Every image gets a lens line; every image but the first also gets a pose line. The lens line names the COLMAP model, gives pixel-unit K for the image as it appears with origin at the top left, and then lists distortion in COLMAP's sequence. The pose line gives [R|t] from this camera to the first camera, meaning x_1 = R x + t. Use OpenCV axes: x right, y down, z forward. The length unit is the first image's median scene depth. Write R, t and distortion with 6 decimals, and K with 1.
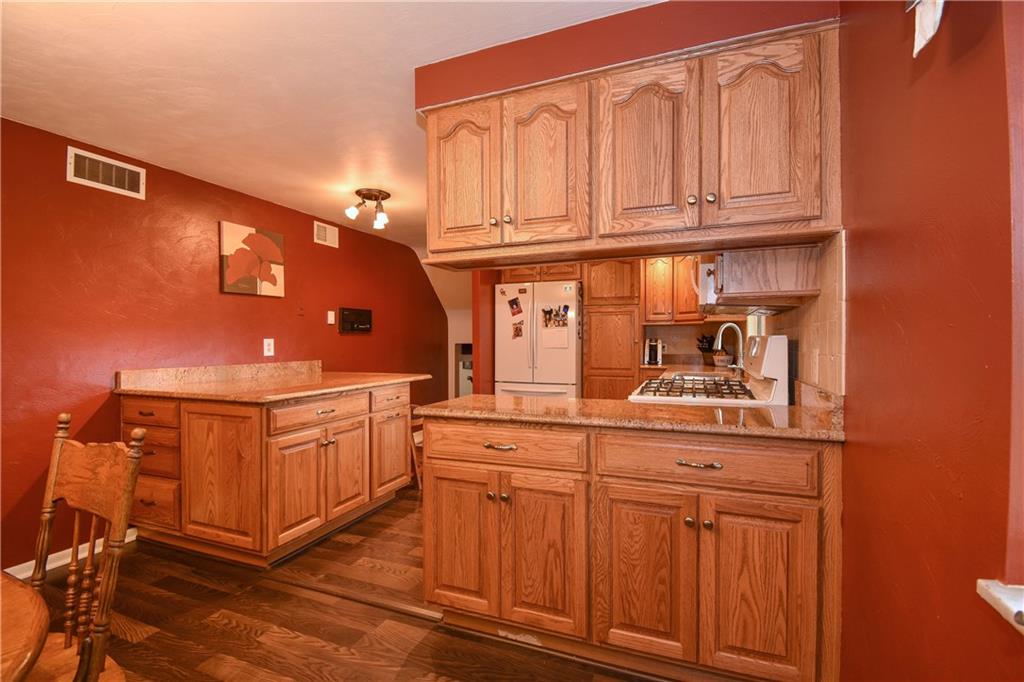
lens RADIAL K [[458.1, 0, 518.6], [0, 458.1, 339.3], [0, 0, 1]] dist [0.000704, -0.016233]
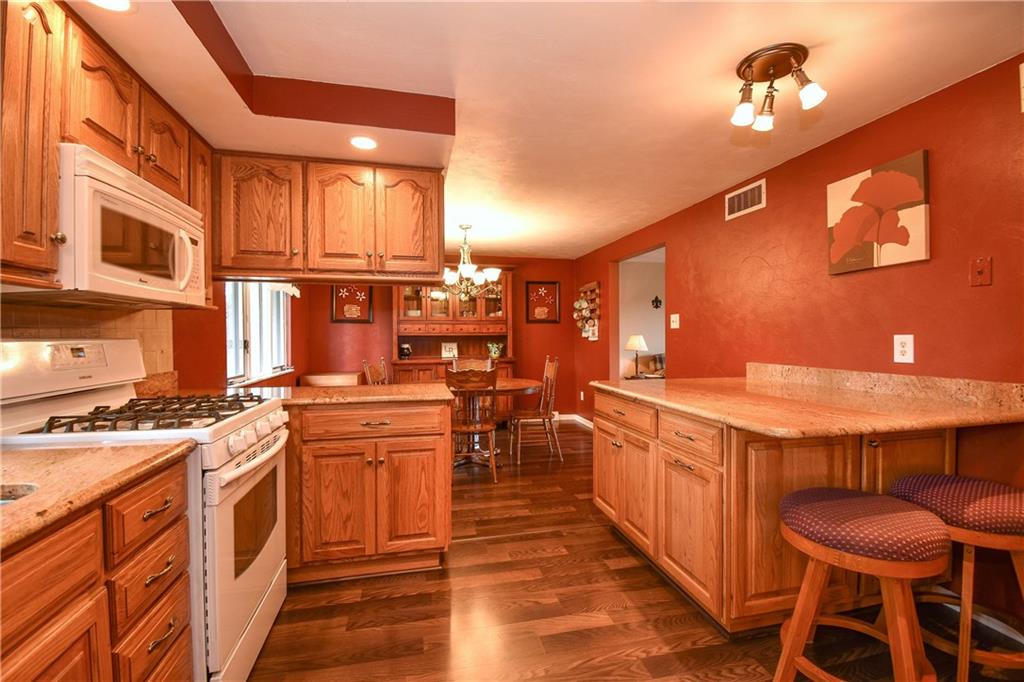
lens RADIAL K [[458.1, 0, 518.6], [0, 458.1, 339.3], [0, 0, 1]] dist [0.000704, -0.016233]
pose [[-0.829510, 0.011816, -0.558367, 0.225491], [0.007575, 0.999922, 0.009908, -0.005120], [0.558440, 0.003990, -0.829535, 1.289731]]
